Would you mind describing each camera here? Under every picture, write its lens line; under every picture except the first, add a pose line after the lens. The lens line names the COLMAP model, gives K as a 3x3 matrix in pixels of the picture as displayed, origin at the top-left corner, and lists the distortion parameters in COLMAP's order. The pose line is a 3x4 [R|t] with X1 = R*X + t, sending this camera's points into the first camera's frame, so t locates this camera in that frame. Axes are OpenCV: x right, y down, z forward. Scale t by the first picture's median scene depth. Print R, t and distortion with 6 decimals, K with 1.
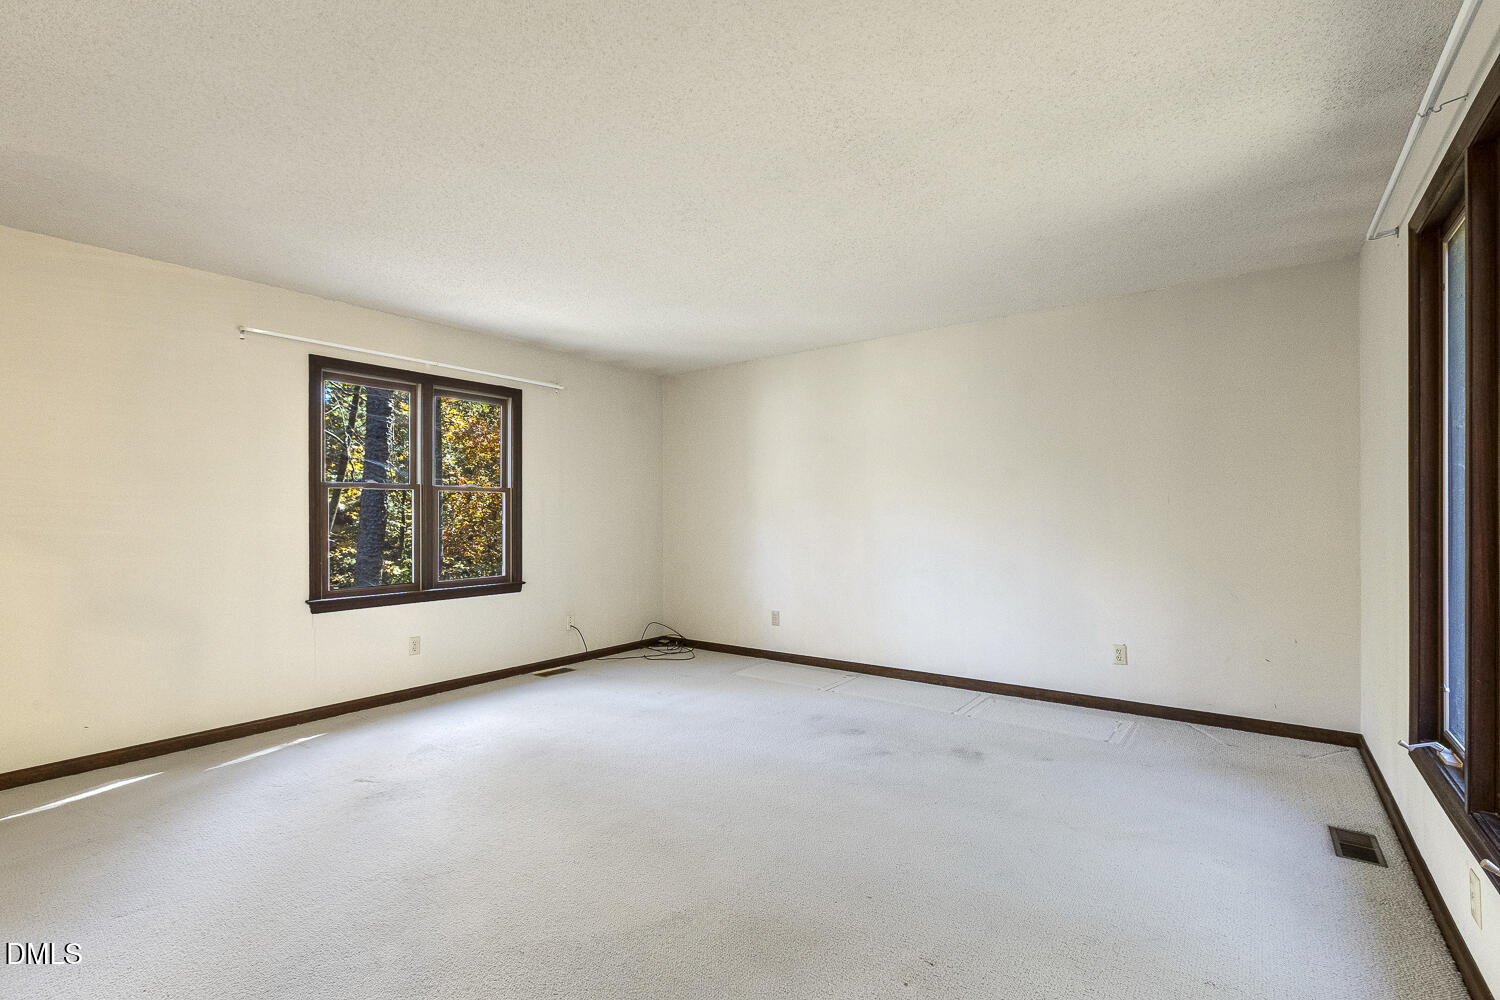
lens RADIAL K [[670.9, 0, 748.0], [0, 670.9, 511.1], [0, 0, 1]] dist [0.000241, -0.000933]
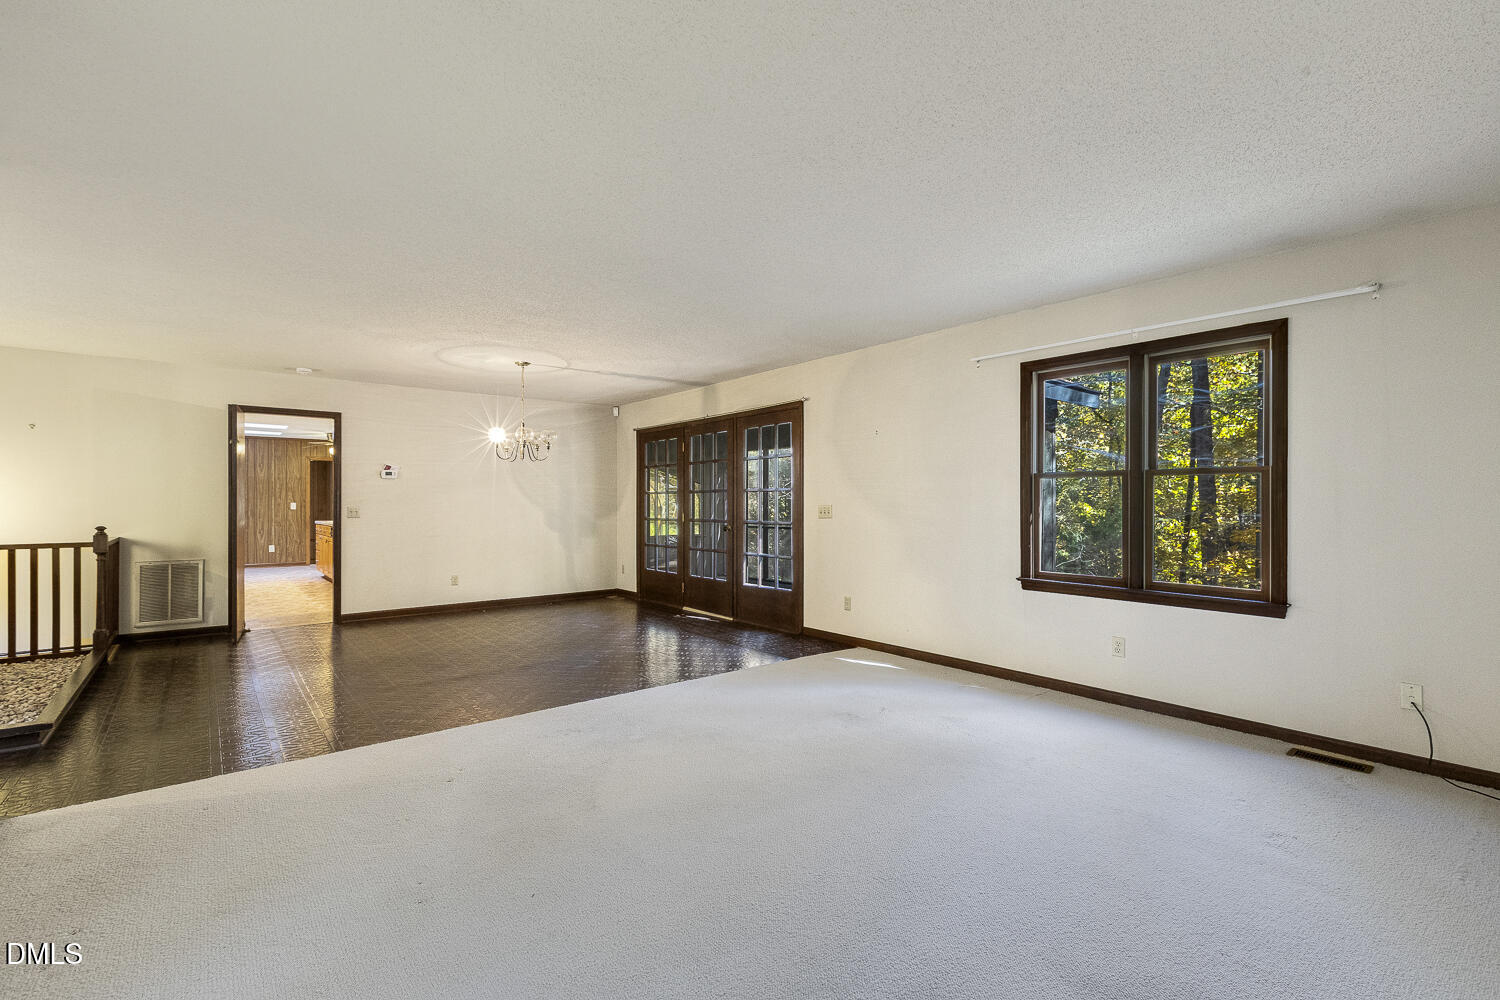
lens RADIAL K [[670.9, 0, 761.9], [0, 670.9, 501.9], [0, 0, 1]] dist [0.000241, -0.000933]
pose [[-0.217642, -0.004512, -0.976018, 0.533488], [-0.001746, 0.999990, -0.004233, 0.009436], [0.976027, 0.000783, -0.217648, 0.776180]]
